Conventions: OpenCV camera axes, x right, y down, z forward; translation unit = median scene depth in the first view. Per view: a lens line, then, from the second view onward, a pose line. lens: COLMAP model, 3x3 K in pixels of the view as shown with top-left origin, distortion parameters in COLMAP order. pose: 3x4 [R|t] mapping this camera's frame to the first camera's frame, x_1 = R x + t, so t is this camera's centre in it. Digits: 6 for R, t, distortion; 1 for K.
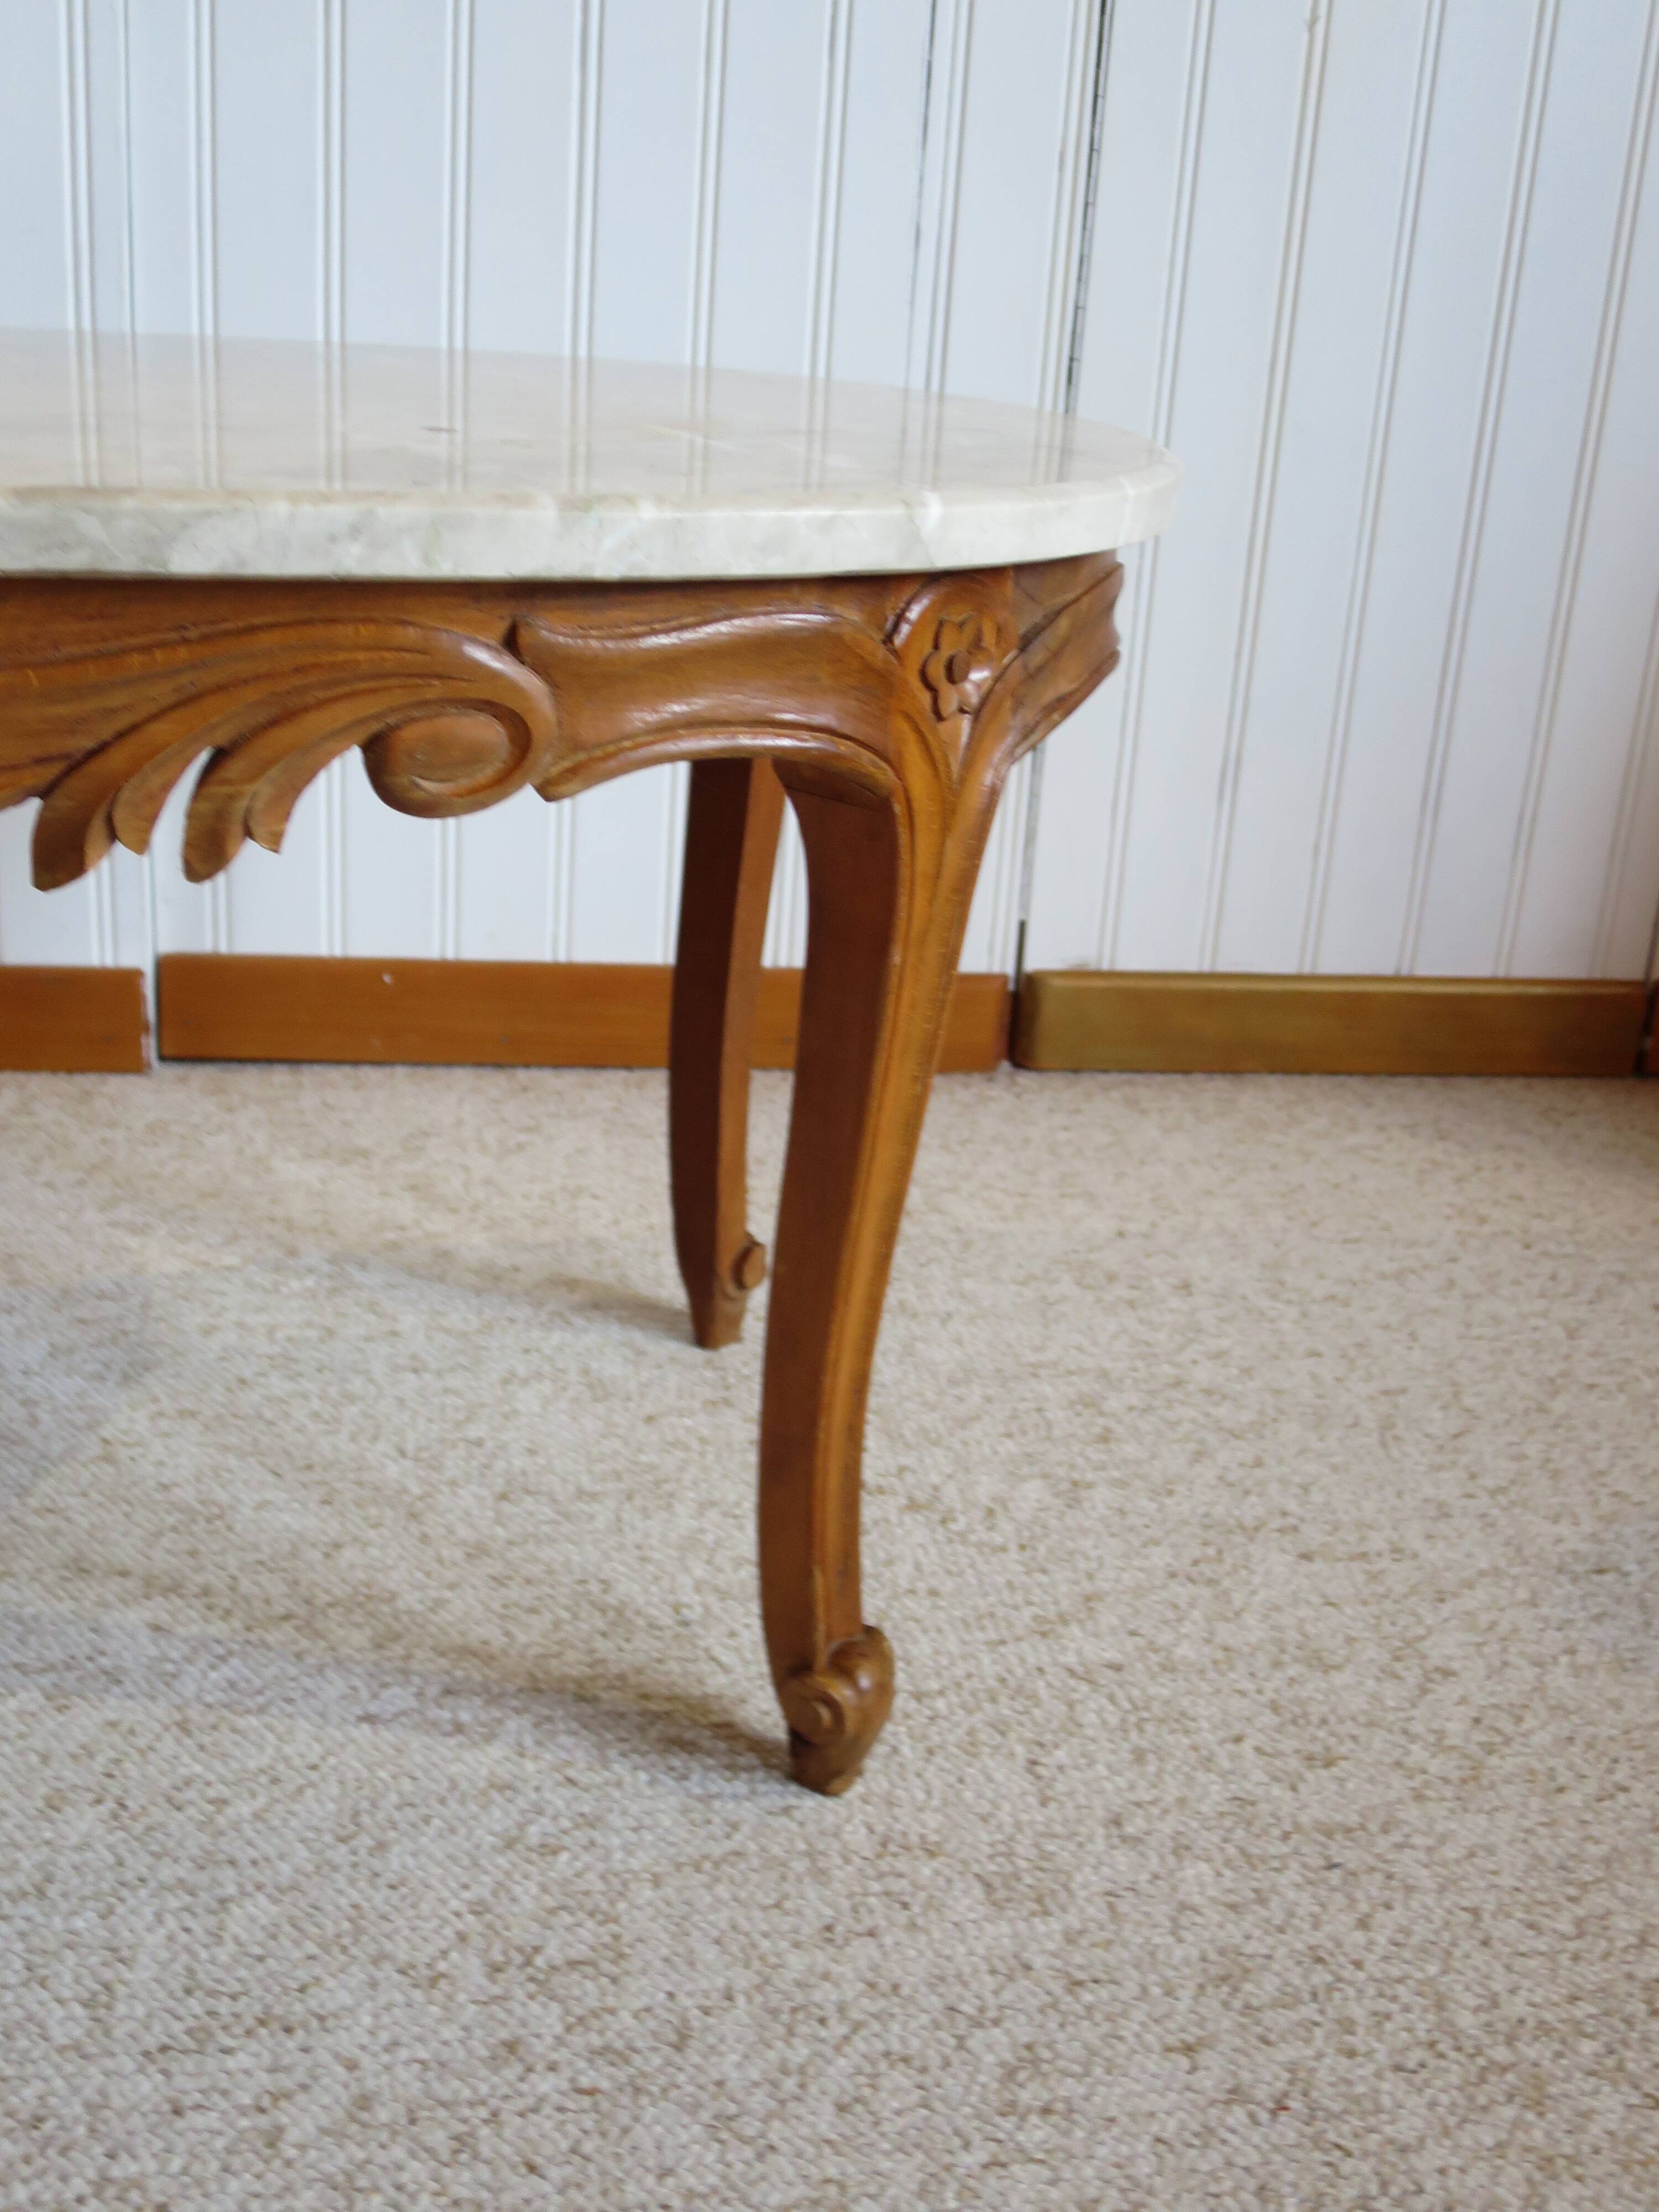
lens RADIAL K [[2326.7, 0, 834.0], [0, 2326.7, 1098.9], [0, 0, 1]] dist [-0.071799, 0.000000]
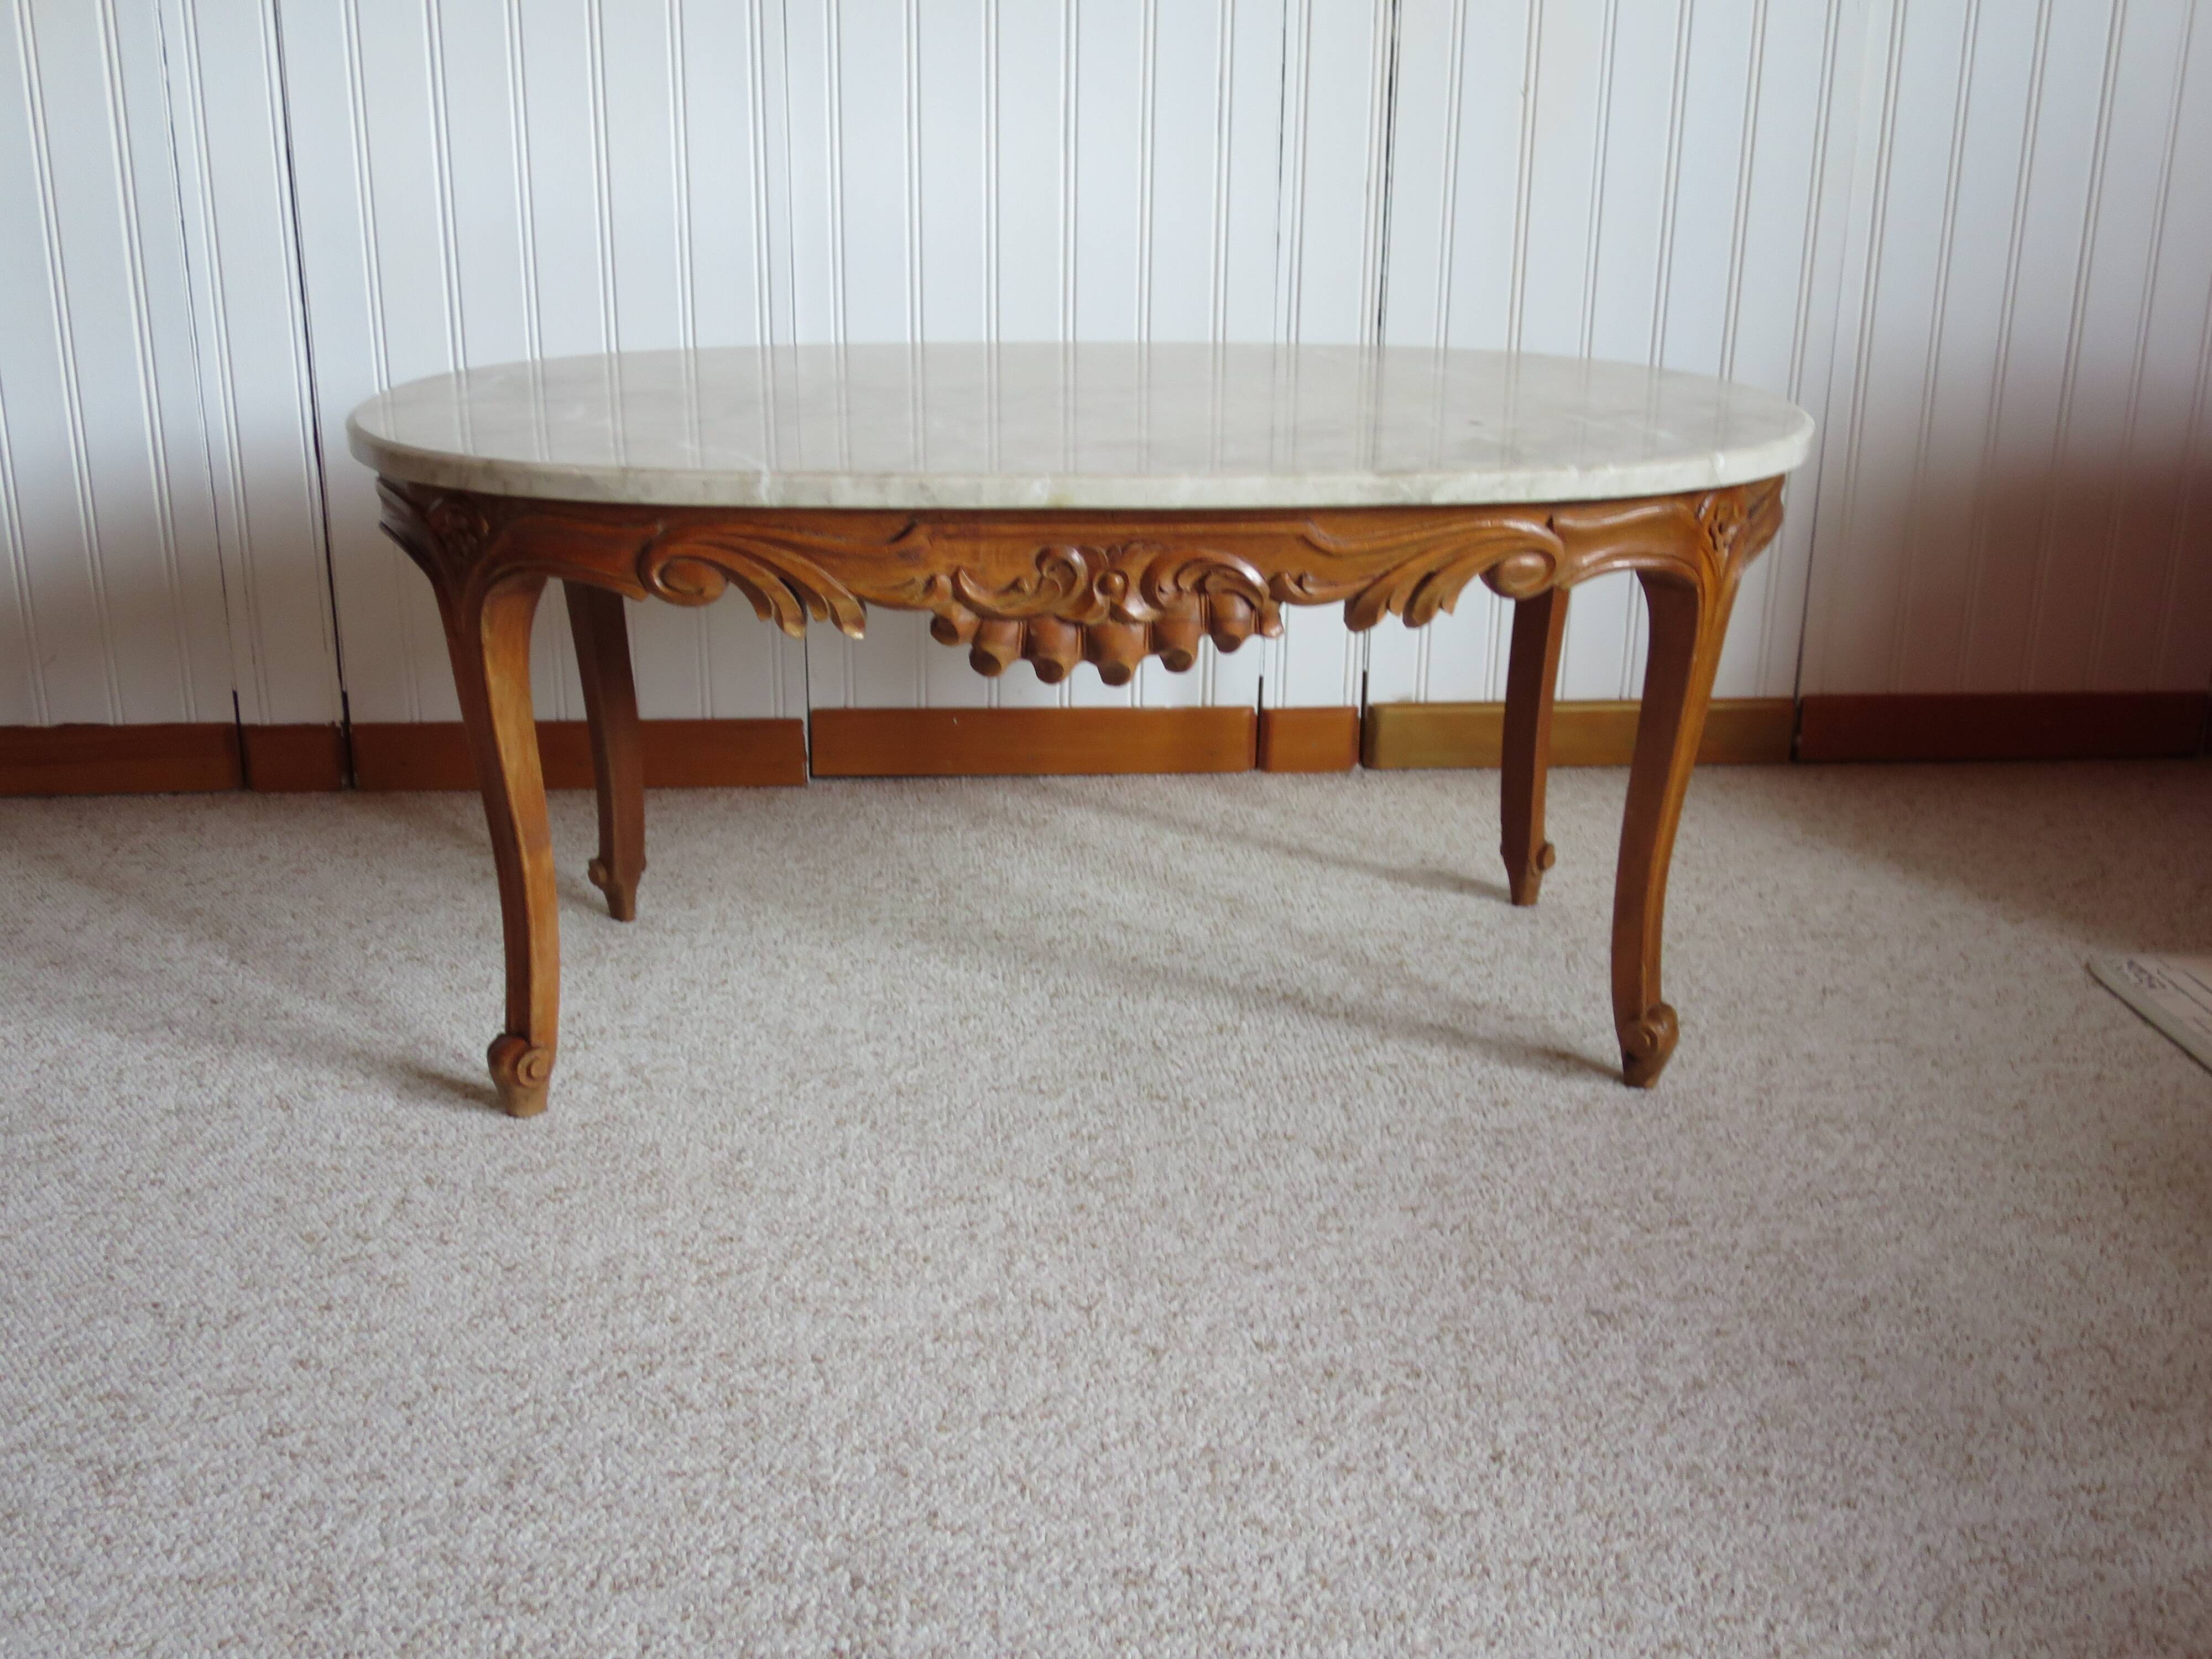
lens RADIAL K [[2213.7, 0, 1105.3], [0, 2213.7, 842.5], [0, 0, 1]] dist [-0.055390, 0.000000]
pose [[0.996471, -0.029410, -0.078614, 0.041101], [0.028293, 0.999483, -0.015295, 0.099168], [0.079023, 0.013017, 0.996788, -0.851520]]
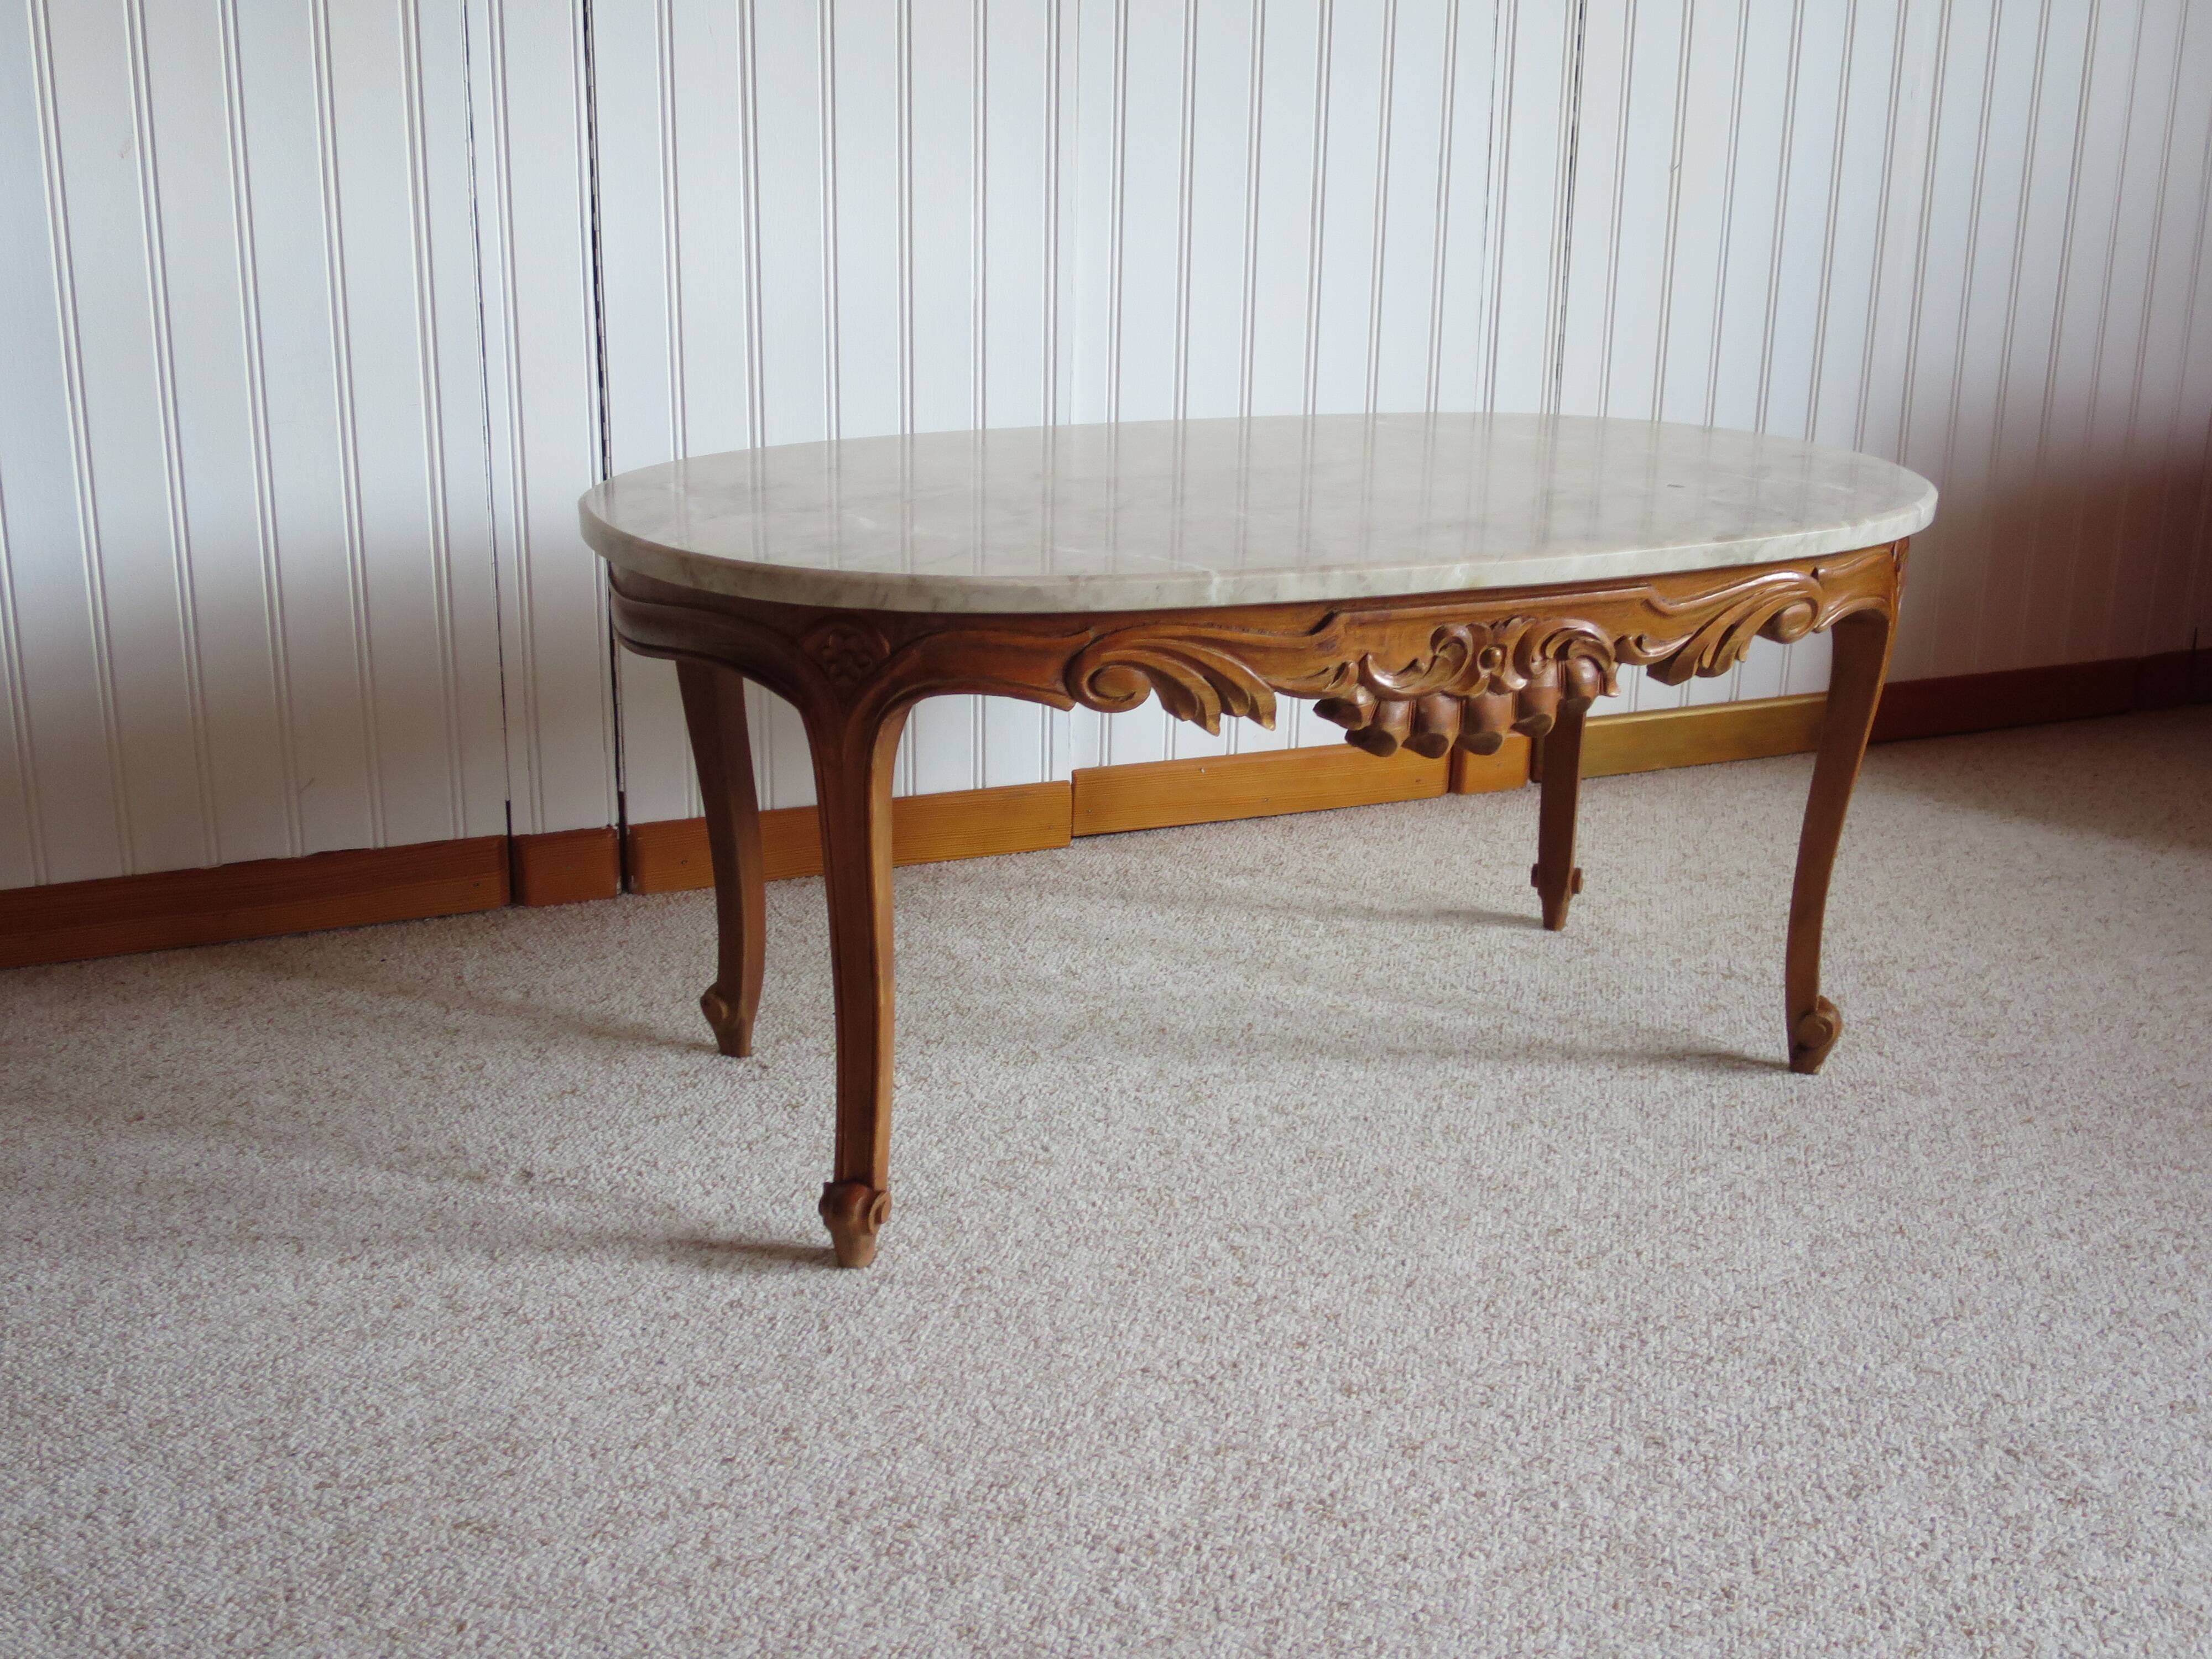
lens RADIAL K [[2326.7, 0, 1102.7], [0, 2326.7, 829.4], [0, 0, 1]] dist [-0.071799, 0.000000]
pose [[0.964169, -0.126204, 0.233347, -1.144935], [0.135540, 0.990472, -0.024352, 0.033882], [-0.228050, 0.055108, 0.972089, -0.995378]]
